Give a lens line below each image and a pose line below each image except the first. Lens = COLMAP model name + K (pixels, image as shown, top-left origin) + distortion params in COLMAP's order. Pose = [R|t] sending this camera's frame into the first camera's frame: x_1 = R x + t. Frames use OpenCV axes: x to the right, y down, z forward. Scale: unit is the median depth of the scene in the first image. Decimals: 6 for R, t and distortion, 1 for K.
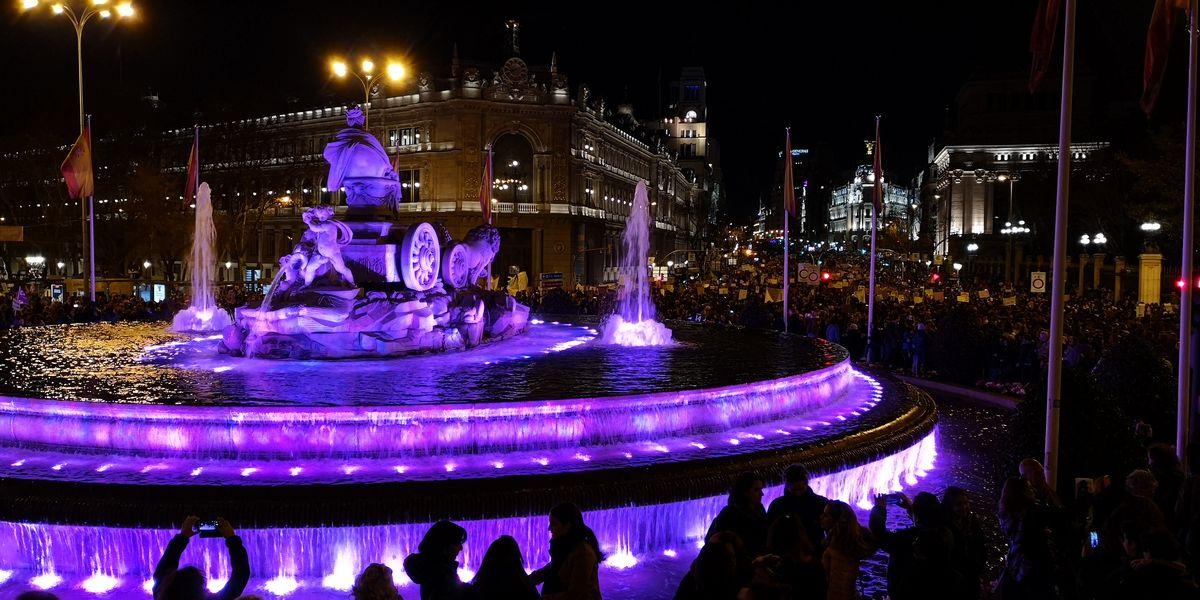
lens RADIAL K [[960.7, 0, 600.0], [0, 960.7, 300.0], [0, 0, 1]] dist [0.076934, -0.174046]
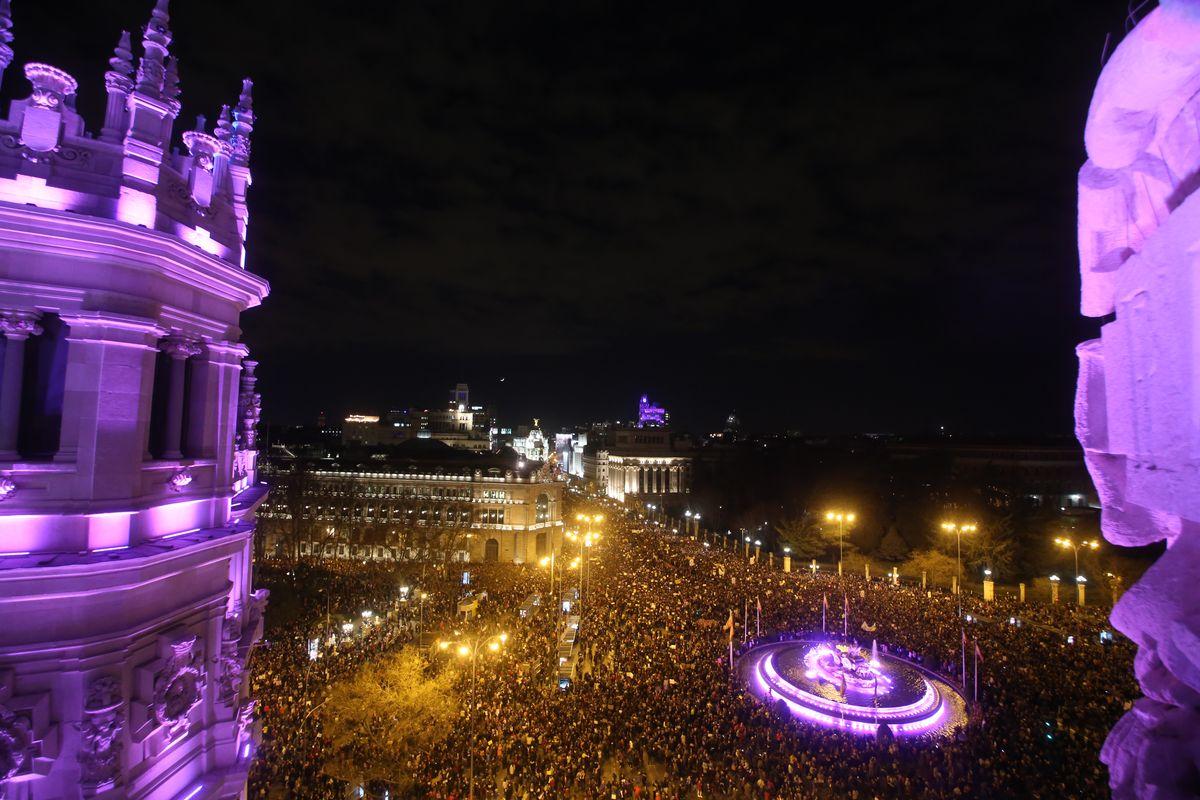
lens RADIAL K [[500.4, 0, 600.0], [0, 500.4, 400.0], [0, 0, 1]] dist [-0.038427, -0.000450]
pose [[0.858546, 0.046089, 0.510662, -0.547455], [0.014079, 0.993457, -0.113333, -0.231618], [-0.512544, 0.104491, 0.852280, -0.161445]]
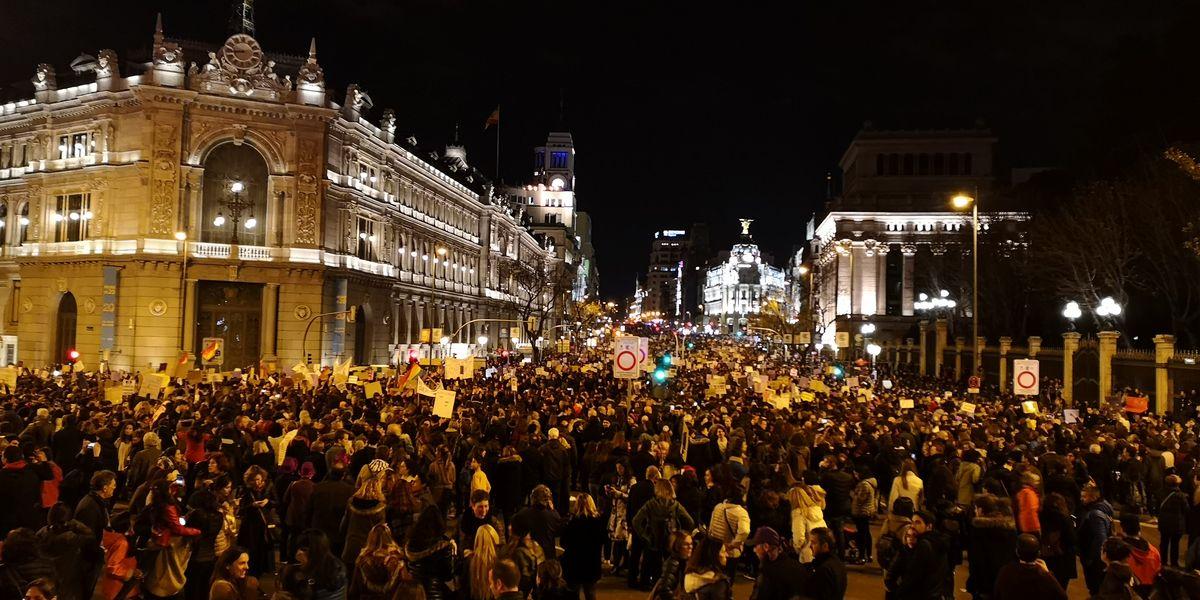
lens RADIAL K [[960.7, 0, 600.0], [0, 960.7, 300.0], [0, 0, 1]] dist [0.076934, -0.174046]
pose [[0.992420, 0.023556, 0.120616, 0.073755], [-0.013184, 0.996201, -0.086075, -0.006559], [-0.122185, 0.083833, 0.988961, 0.264199]]
